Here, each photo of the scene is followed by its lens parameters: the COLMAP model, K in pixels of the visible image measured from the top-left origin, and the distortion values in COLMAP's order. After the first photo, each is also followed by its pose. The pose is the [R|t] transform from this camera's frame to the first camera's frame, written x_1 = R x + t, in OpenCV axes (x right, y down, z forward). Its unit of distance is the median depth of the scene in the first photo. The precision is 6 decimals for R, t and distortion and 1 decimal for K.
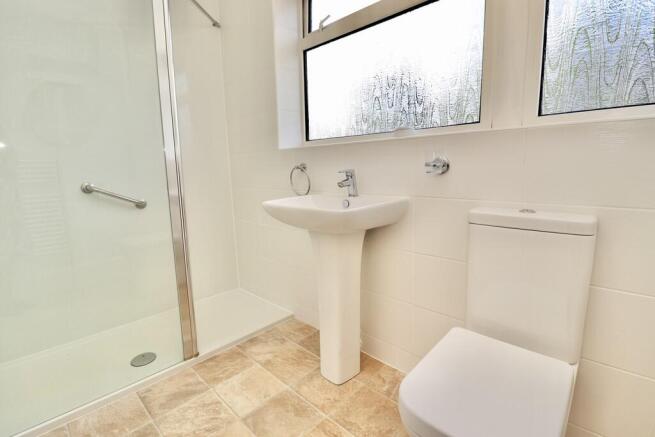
lens RADIAL K [[301.8, 0, 326.9], [0, 301.8, 215.5], [0, 0, 1]] dist [-0.005978, -0.010809]
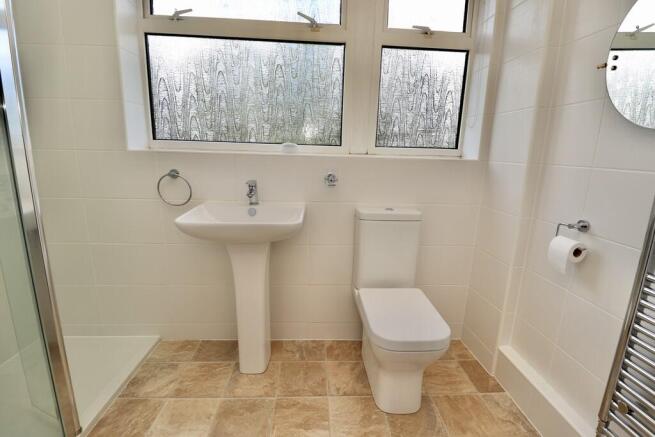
lens RADIAL K [[301.8, 0, 327.2], [0, 301.8, 220.0], [0, 0, 1]] dist [-0.005978, -0.010809]
pose [[0.684711, -0.121705, 0.718581, -0.486300], [0.070802, 0.992403, 0.100617, -0.092085], [-0.725368, -0.018017, 0.688126, 0.052803]]
